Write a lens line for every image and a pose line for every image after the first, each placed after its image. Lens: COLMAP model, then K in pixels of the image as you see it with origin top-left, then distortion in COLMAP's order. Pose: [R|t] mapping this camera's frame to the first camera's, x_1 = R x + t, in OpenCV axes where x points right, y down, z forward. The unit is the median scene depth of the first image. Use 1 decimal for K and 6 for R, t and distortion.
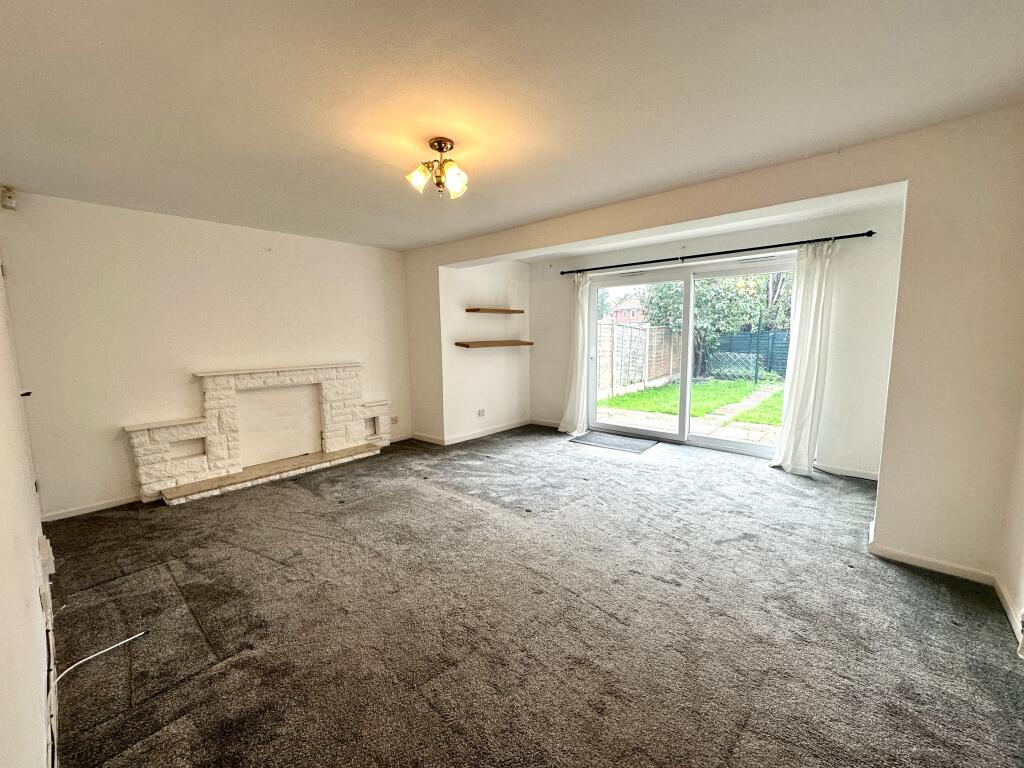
lens RADIAL K [[410.9, 0, 513.1], [0, 410.9, 382.6], [0, 0, 1]] dist [-0.001308, -0.000043]
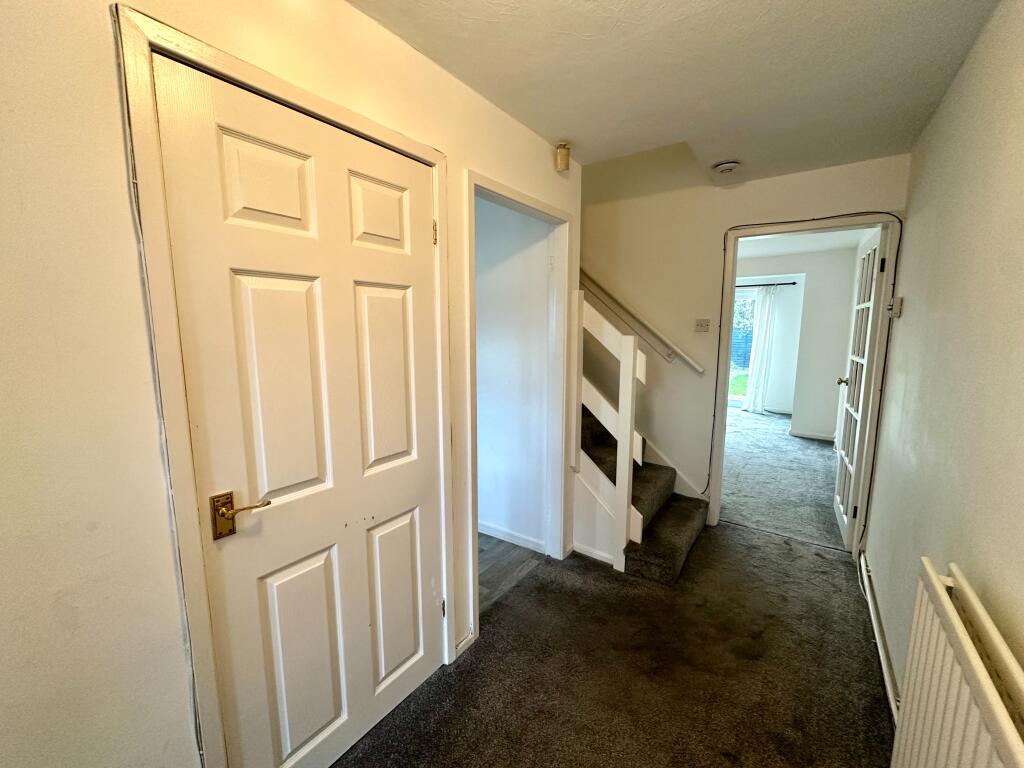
lens RADIAL K [[410.9, 0, 513.1], [0, 410.9, 382.6], [0, 0, 1]] dist [-0.001308, -0.000043]
pose [[0.995780, 0.000534, 0.091766, -0.607436], [-0.002042, 0.999864, 0.016335, 0.069086], [-0.091745, -0.016453, 0.995647, -0.788896]]
